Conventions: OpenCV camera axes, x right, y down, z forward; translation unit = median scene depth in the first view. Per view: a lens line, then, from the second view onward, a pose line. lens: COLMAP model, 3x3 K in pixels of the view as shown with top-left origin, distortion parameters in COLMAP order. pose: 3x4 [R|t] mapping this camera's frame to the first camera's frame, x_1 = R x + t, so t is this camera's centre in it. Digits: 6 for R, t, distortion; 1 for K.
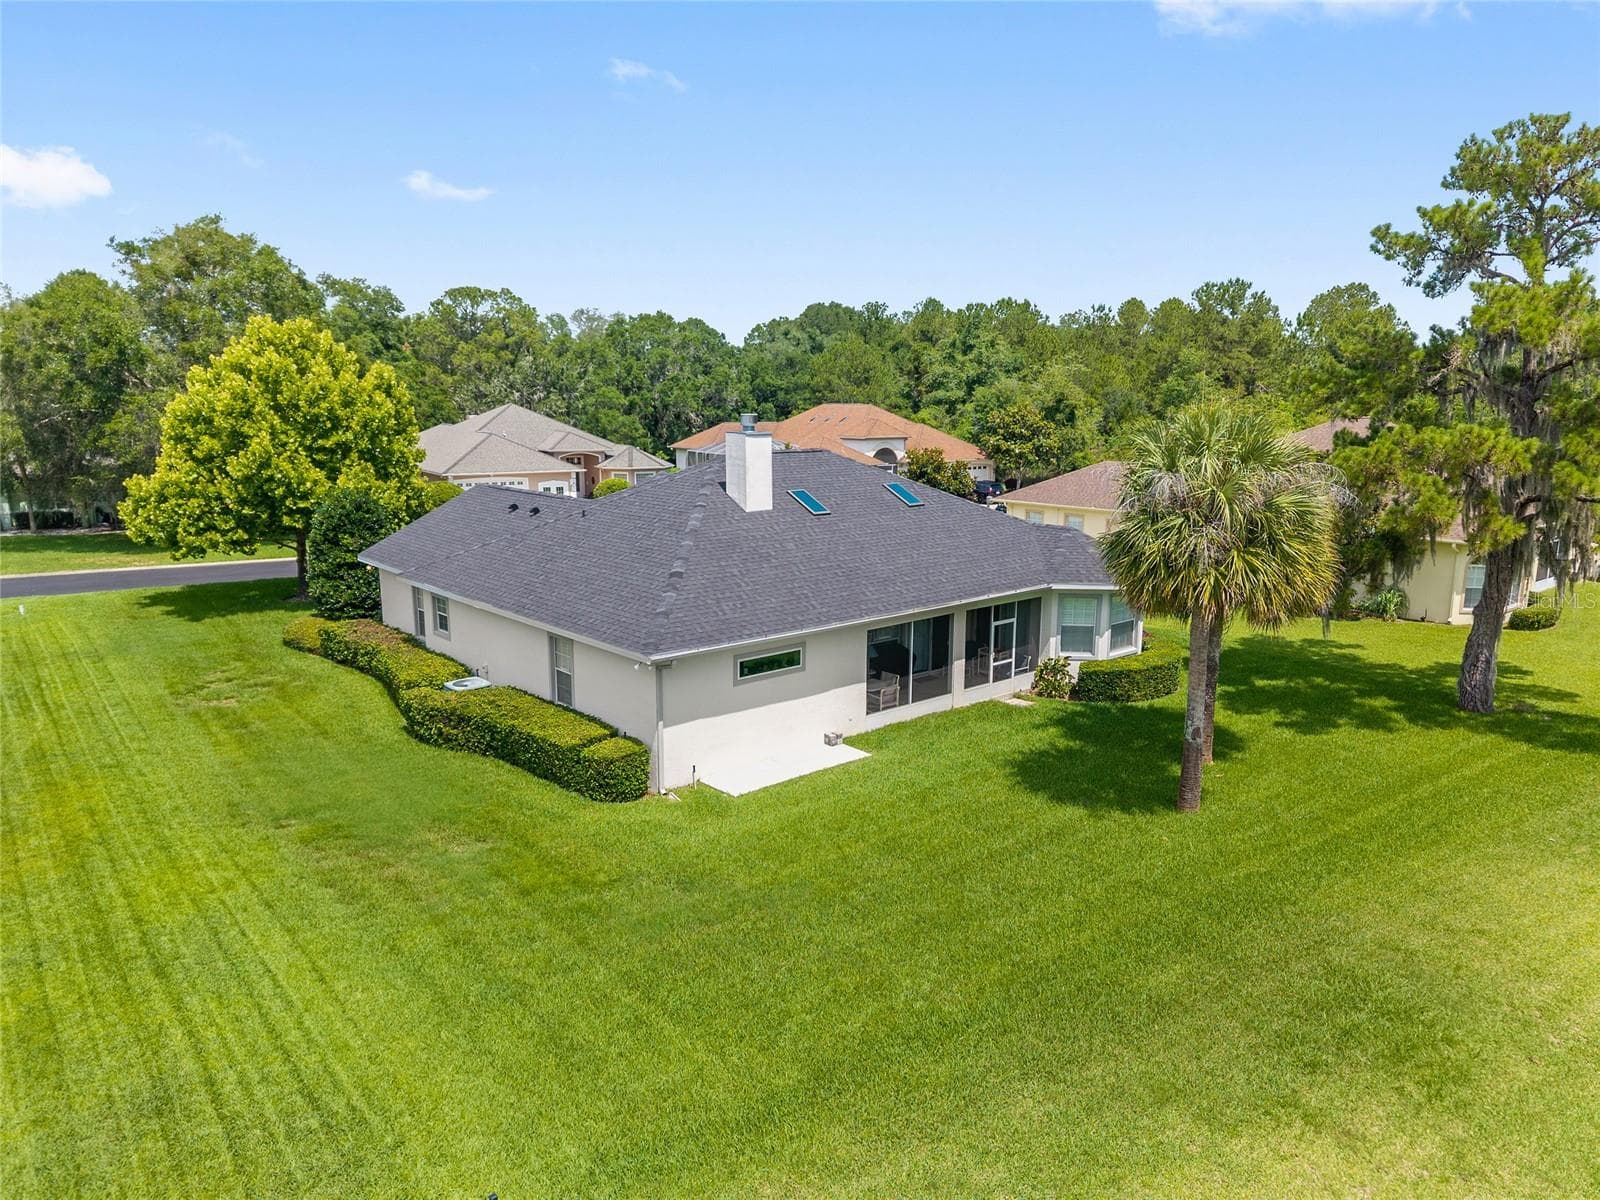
lens RADIAL K [[1068.7, 0, 789.7], [0, 1068.7, 589.2], [0, 0, 1]] dist [0.053684, -0.064712]
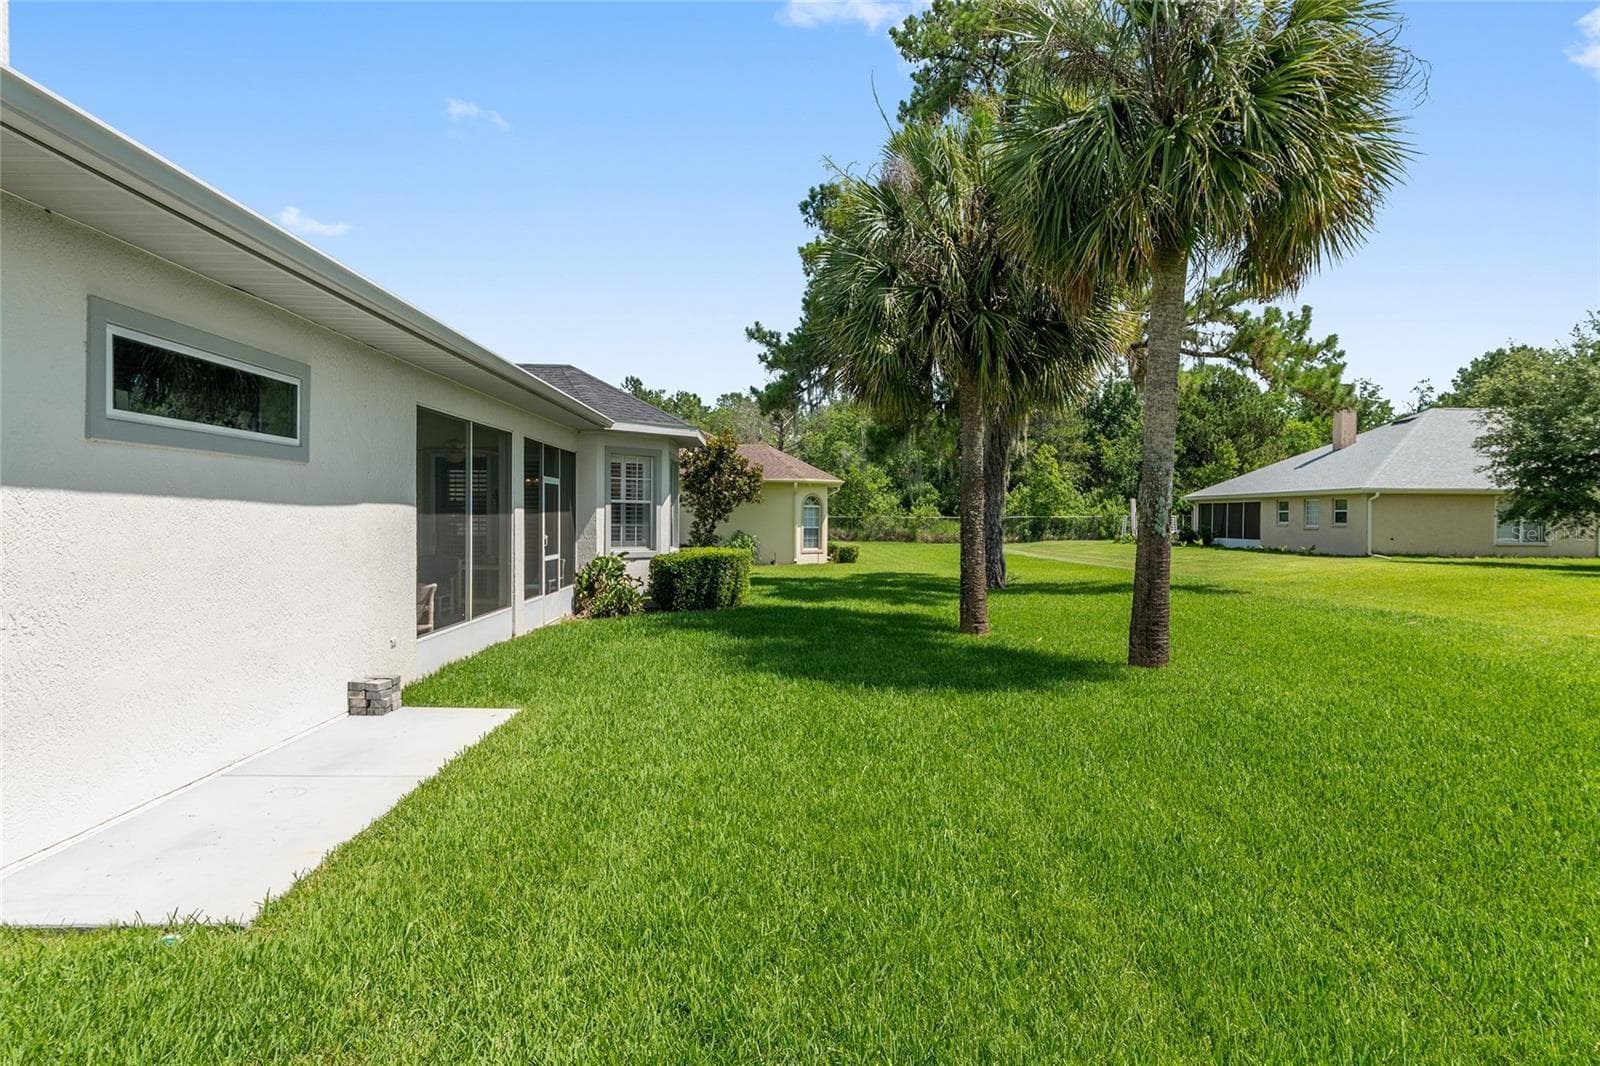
lens RADIAL K [[928.4, 0, 796.7], [0, 928.4, 536.6], [0, 0, 1]] dist [0.001558, 0.000878]
pose [[0.632494, -0.015467, 0.774410, -0.091798], [0.133511, 0.987013, -0.089331, 0.123943], [-0.762972, 0.159894, 0.626345, 0.653428]]
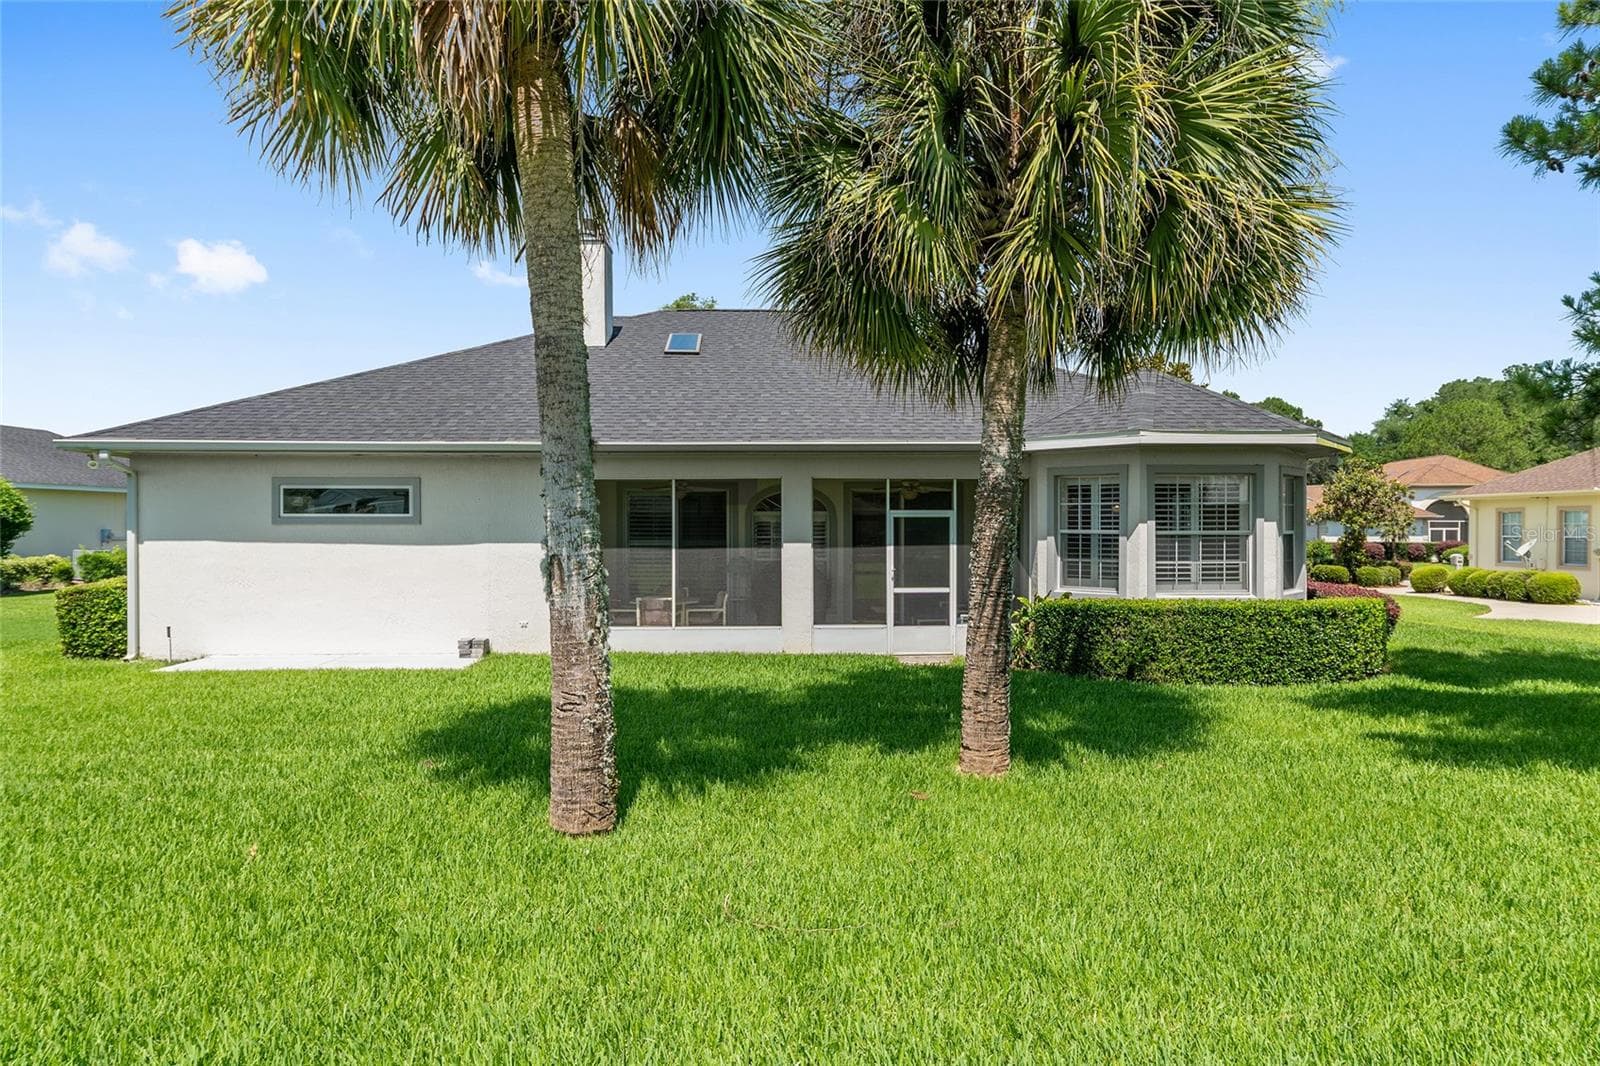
lens RADIAL K [[928.4, 0, 796.7], [0, 928.4, 536.6], [0, 0, 1]] dist [0.001558, 0.000878]
pose [[0.784354, 0.004861, -0.620295, 0.470649], [-0.107961, 0.985778, -0.128789, 0.115792], [0.610847, 0.167984, 0.773723, 0.636825]]
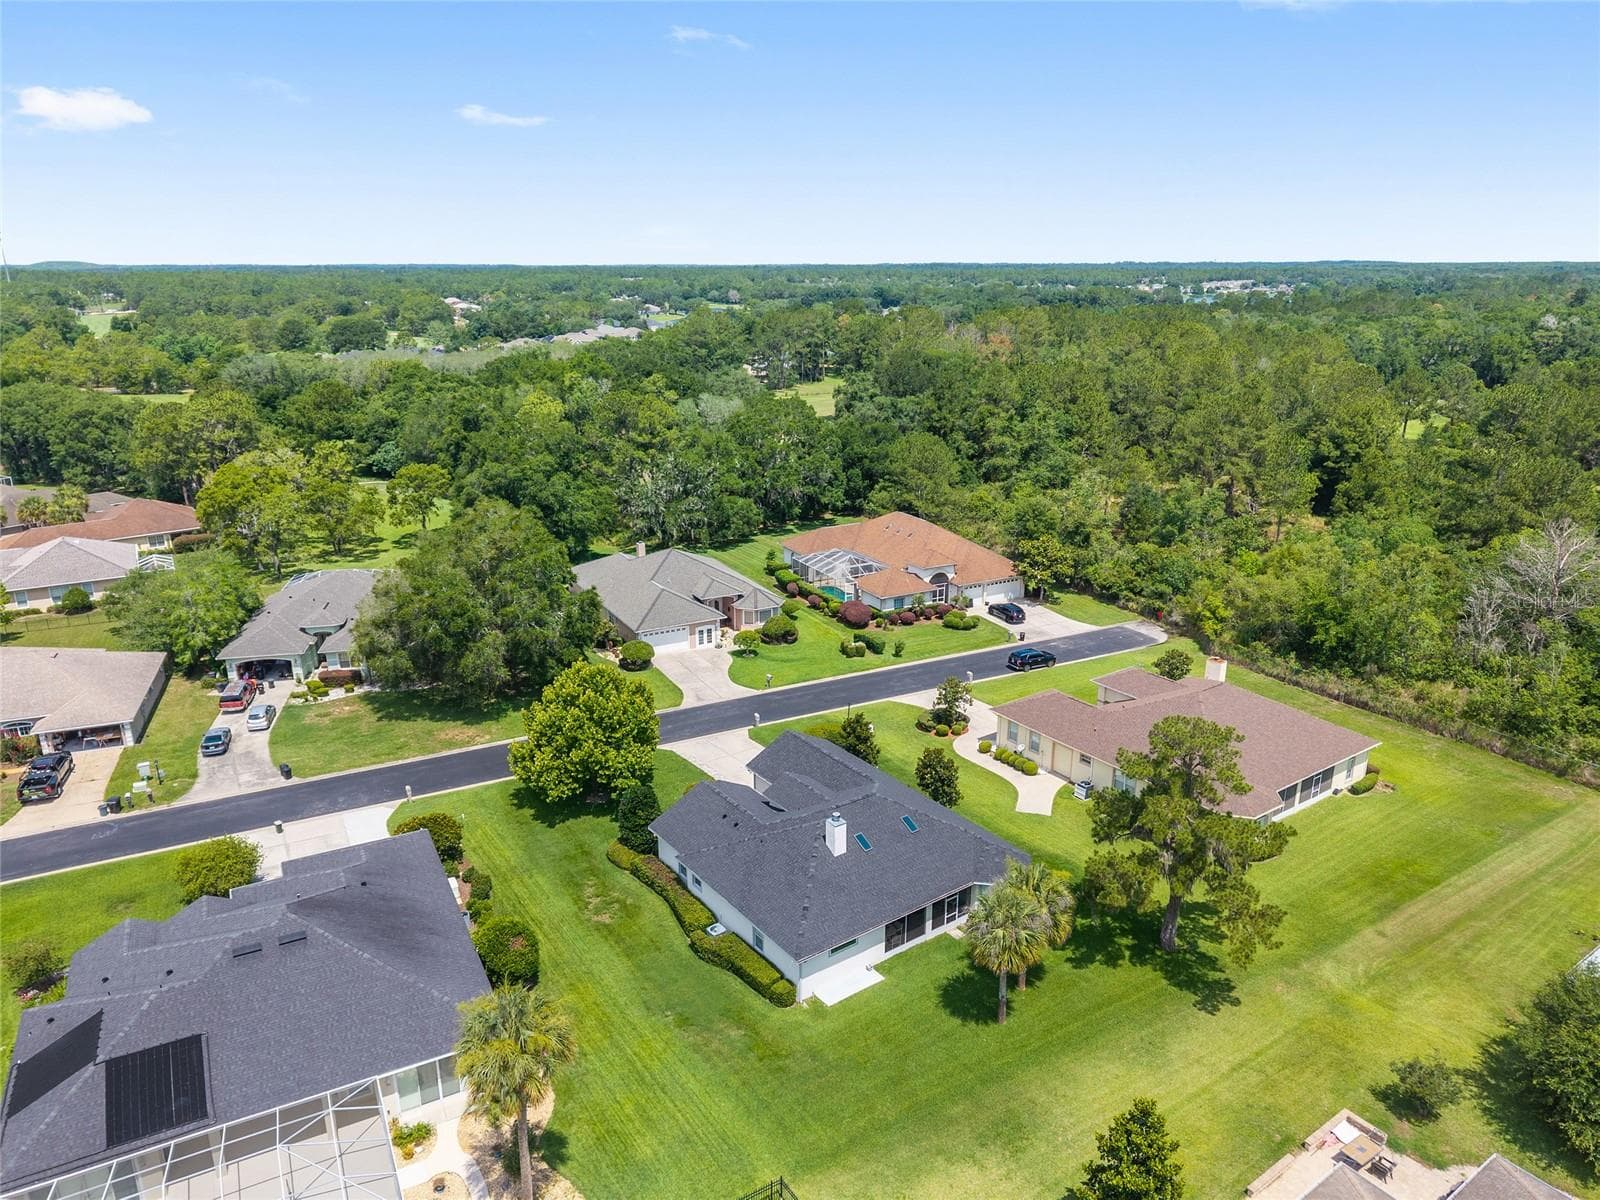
lens RADIAL K [[1068.7, 0, 789.7], [0, 1068.7, 589.2], [0, 0, 1]] dist [0.053684, -0.064712]
pose [[0.996410, 0.020046, -0.082248, 0.040156], [-0.010634, 0.993503, 0.113305, -0.898788], [0.083985, -0.112024, 0.990150, -1.210524]]
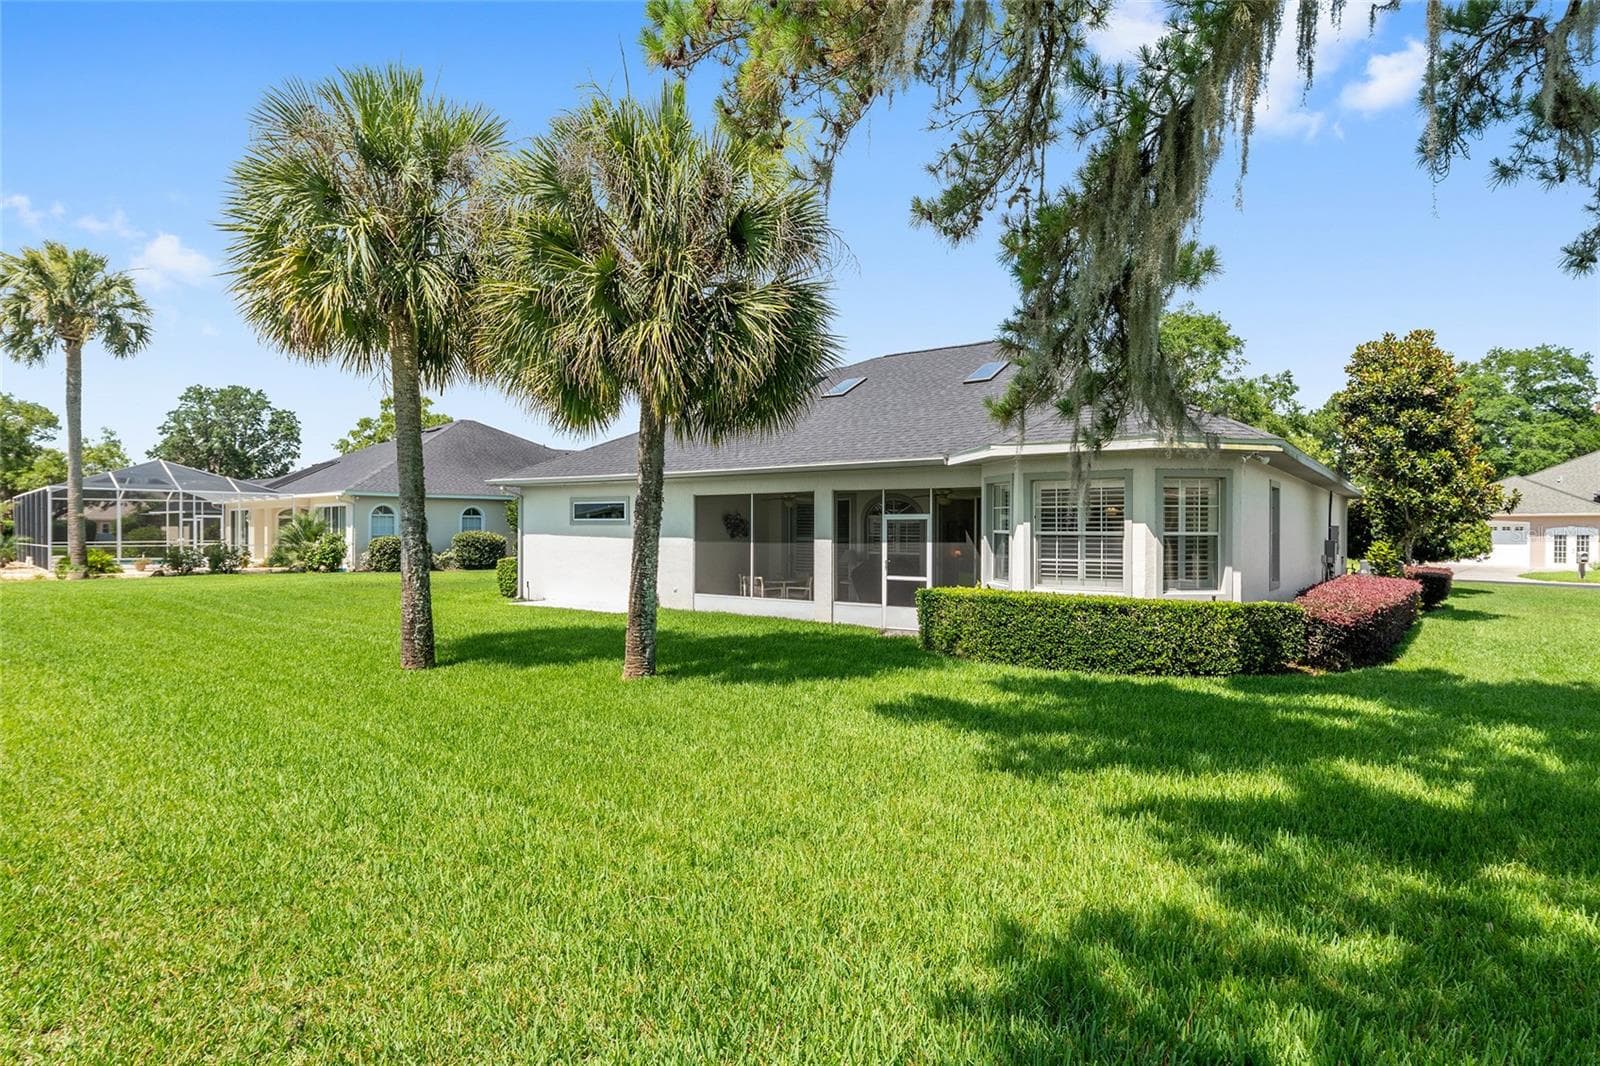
lens RADIAL K [[895.4, 0, 800.0], [0, 895.4, 533.0], [0, 0, 1]] dist [0.000419, 0.000290]
pose [[0.234912, 0.005897, -0.971999, 0.781848], [-0.173683, 0.984143, -0.036005, 0.076645], [0.956374, 0.177277, 0.232212, 0.856342]]
